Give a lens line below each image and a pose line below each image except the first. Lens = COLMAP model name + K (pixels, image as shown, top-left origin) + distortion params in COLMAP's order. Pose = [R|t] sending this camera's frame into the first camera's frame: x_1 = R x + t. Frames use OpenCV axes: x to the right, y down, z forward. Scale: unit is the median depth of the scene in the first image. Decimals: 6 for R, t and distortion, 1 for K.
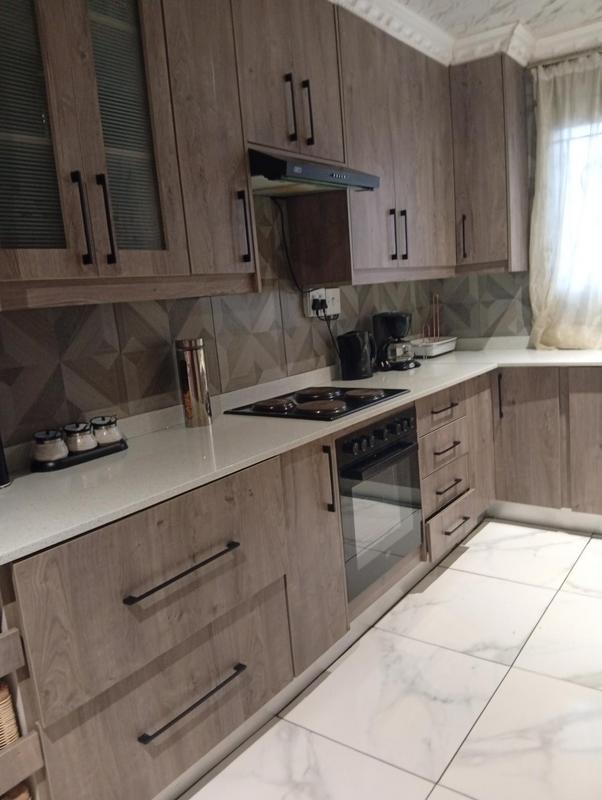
lens RADIAL K [[636.4, 0, 301.0], [0, 636.4, 400.0], [0, 0, 1]] dist [-0.011814, -0.009974]
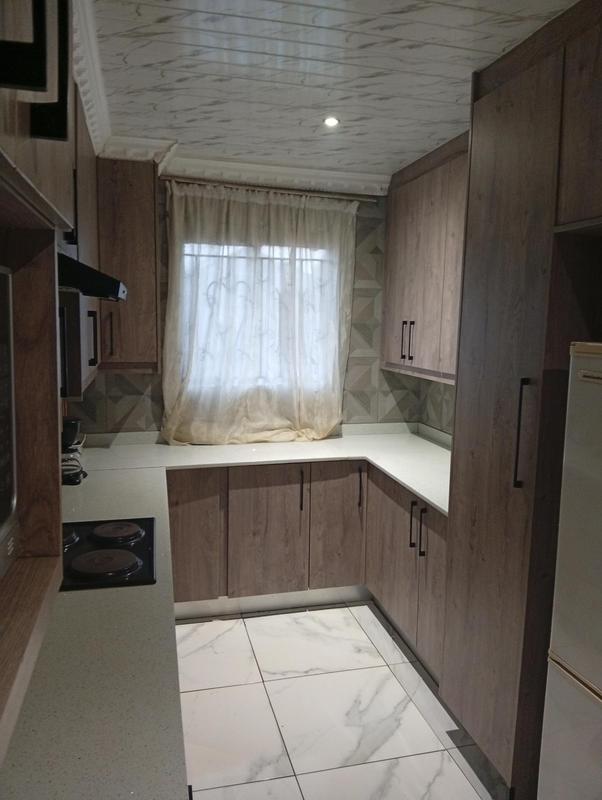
lens RADIAL K [[629.9, 0, 301.0], [0, 629.9, 400.0], [0, 0, 1]] dist [0.186766, -0.393521]
pose [[0.633873, -0.003225, 0.773431, -0.325768], [0.055883, 0.997569, -0.041640, -0.106429], [-0.771416, 0.069617, 0.632512, 0.181261]]
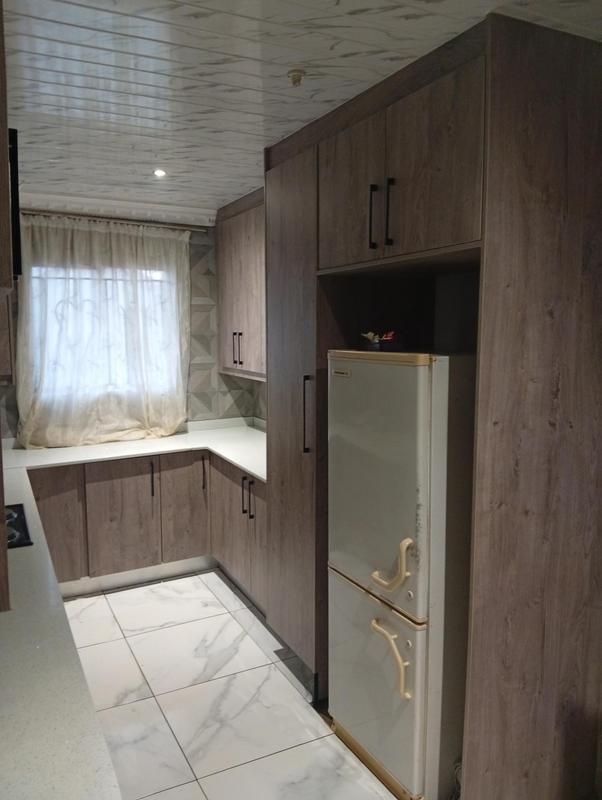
lens RADIAL K [[629.9, 0, 301.0], [0, 629.9, 400.0], [0, 0, 1]] dist [0.186766, -0.393521]
pose [[0.443730, -0.024282, 0.895831, -0.488246], [0.114291, 0.993003, -0.029696, -0.083248], [-0.888842, 0.115563, 0.443401, 0.033800]]
